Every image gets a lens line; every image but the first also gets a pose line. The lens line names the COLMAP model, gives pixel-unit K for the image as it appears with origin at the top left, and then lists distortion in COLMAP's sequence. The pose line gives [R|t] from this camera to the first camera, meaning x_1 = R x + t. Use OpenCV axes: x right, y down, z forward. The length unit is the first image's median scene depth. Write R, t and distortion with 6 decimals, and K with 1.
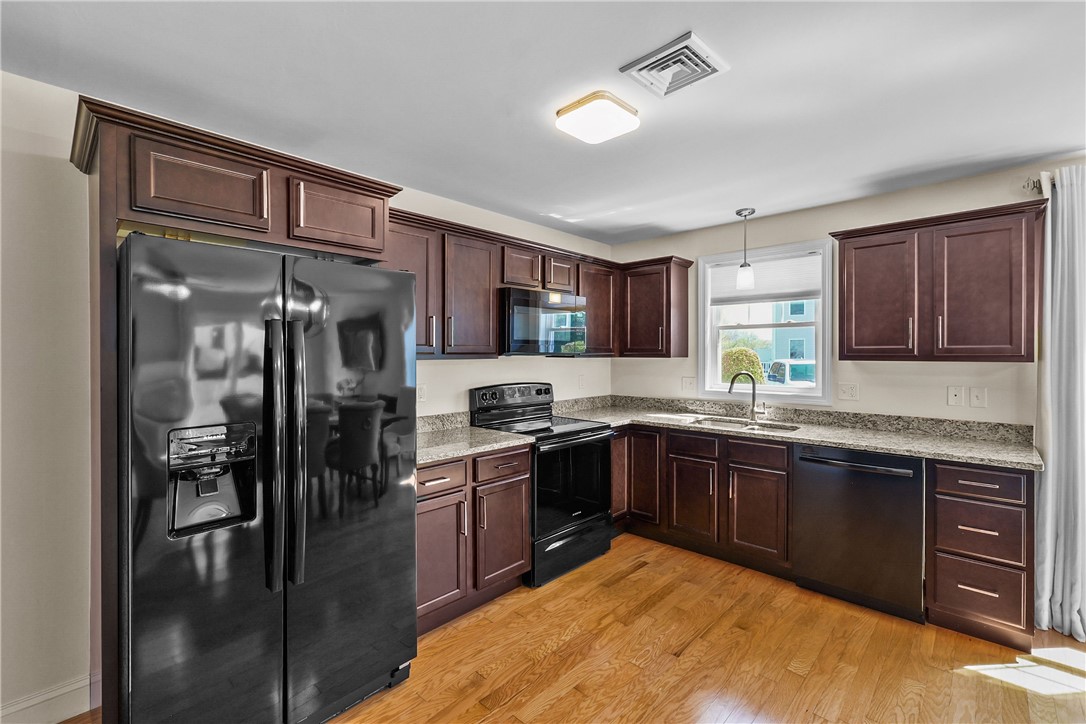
lens RADIAL K [[470.7, 0, 542.4], [0, 470.7, 356.9], [0, 0, 1]] dist [0.003506, -0.000392]
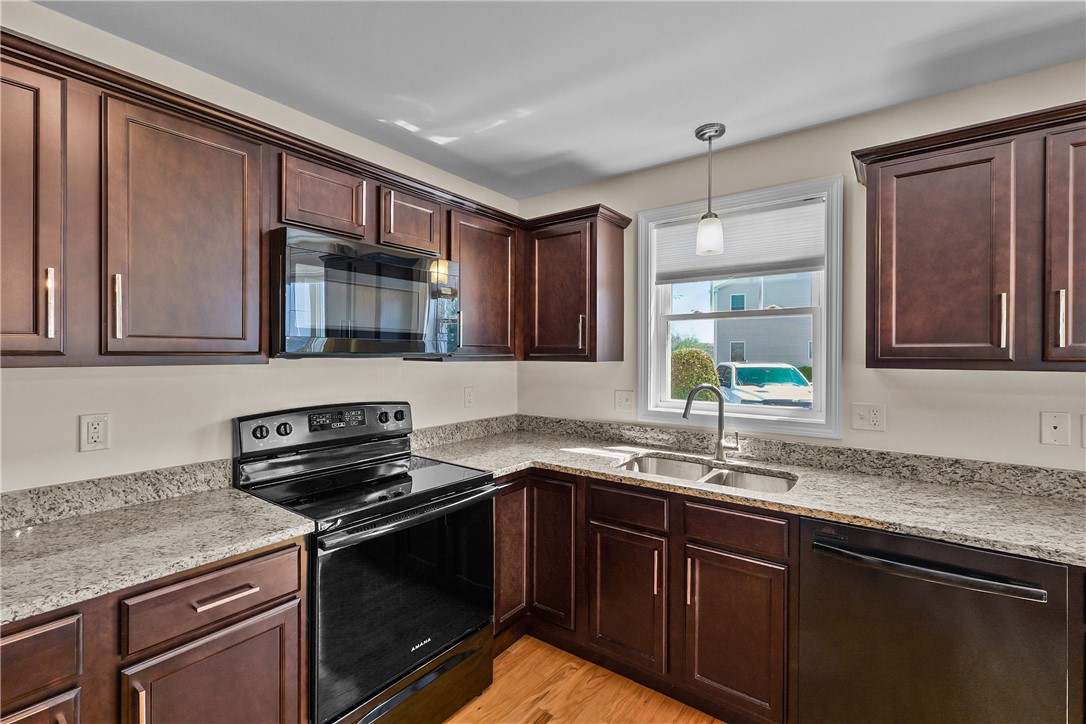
lens RADIAL K [[470.7, 0, 538.6], [0, 470.7, 357.2], [0, 0, 1]] dist [0.003506, -0.000392]
pose [[0.994748, 0.003666, 0.102287, 0.141357], [-0.003382, 0.999990, -0.002950, -0.002626], [-0.102297, 0.002588, 0.994751, 0.403323]]
